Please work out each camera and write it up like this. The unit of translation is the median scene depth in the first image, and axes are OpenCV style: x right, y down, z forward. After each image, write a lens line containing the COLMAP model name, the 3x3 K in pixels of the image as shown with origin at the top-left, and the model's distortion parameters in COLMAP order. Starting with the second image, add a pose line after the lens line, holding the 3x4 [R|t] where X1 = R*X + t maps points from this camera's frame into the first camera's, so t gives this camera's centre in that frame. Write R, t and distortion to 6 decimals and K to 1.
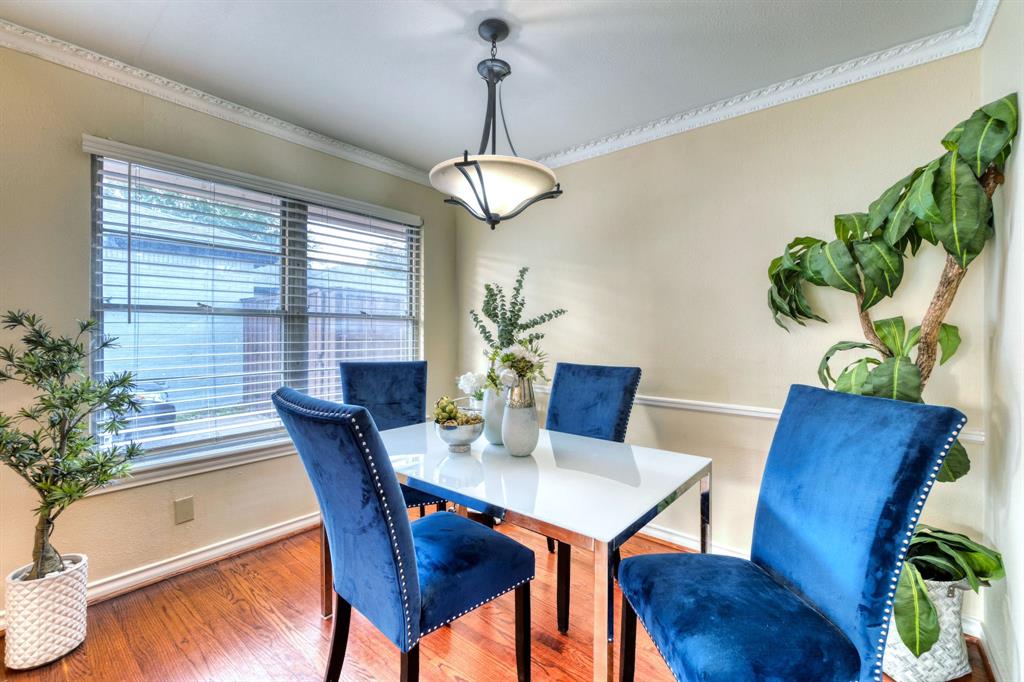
lens RADIAL K [[436.8, 0, 511.7], [0, 436.8, 341.1], [0, 0, 1]] dist [-0.005246, -0.000165]
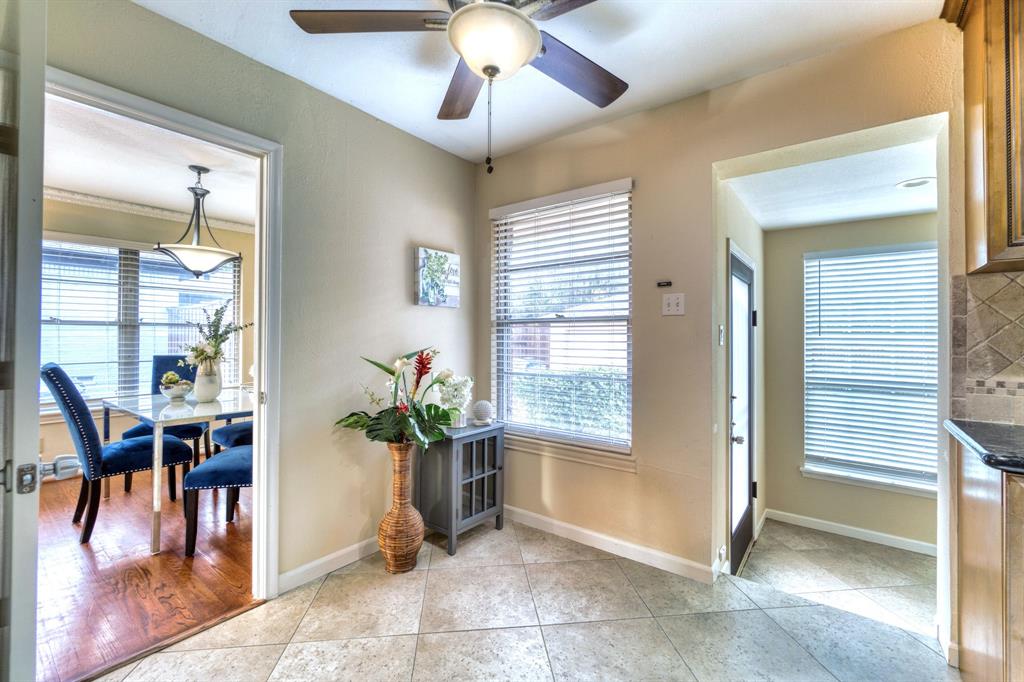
lens RADIAL K [[436.8, 0, 513.7], [0, 436.8, 337.4], [0, 0, 1]] dist [-0.005246, -0.000165]
pose [[0.999647, 0.001607, 0.026509, 1.194280], [-0.001032, 0.999764, -0.021702, 0.025435], [-0.026538, 0.021667, 0.999413, -0.816685]]
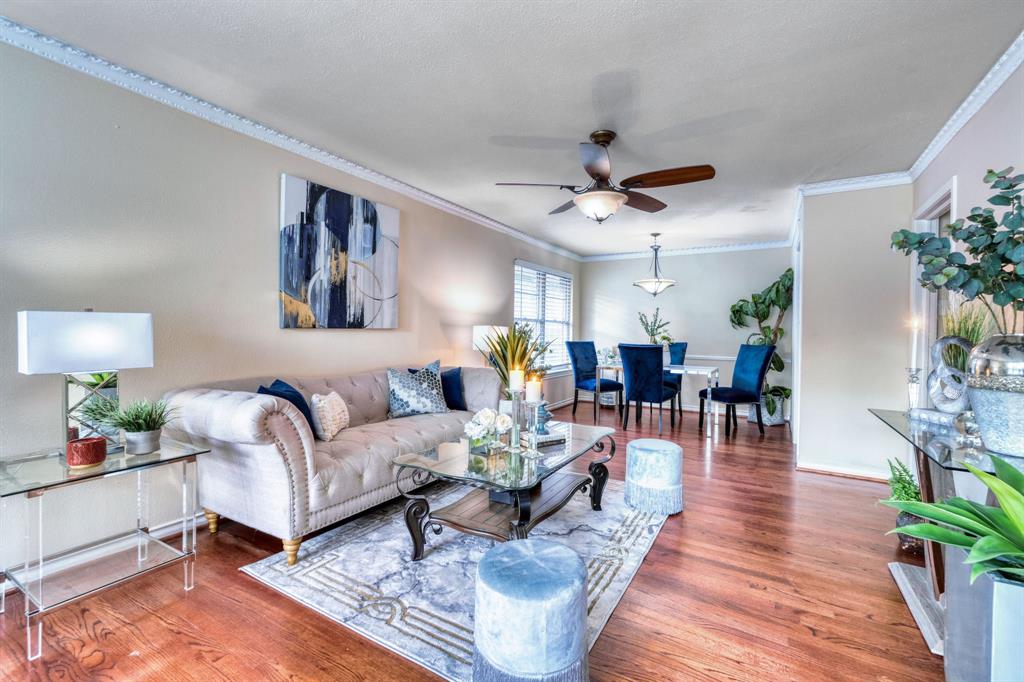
lens RADIAL K [[436.8, 0, 513.9], [0, 436.8, 338.4], [0, 0, 1]] dist [-0.005246, -0.000165]
pose [[0.989261, 0.003694, 0.146112, -1.469536], [-0.004245, 0.999985, 0.003458, 0.037426], [-0.146097, -0.004041, 0.989262, -1.939099]]
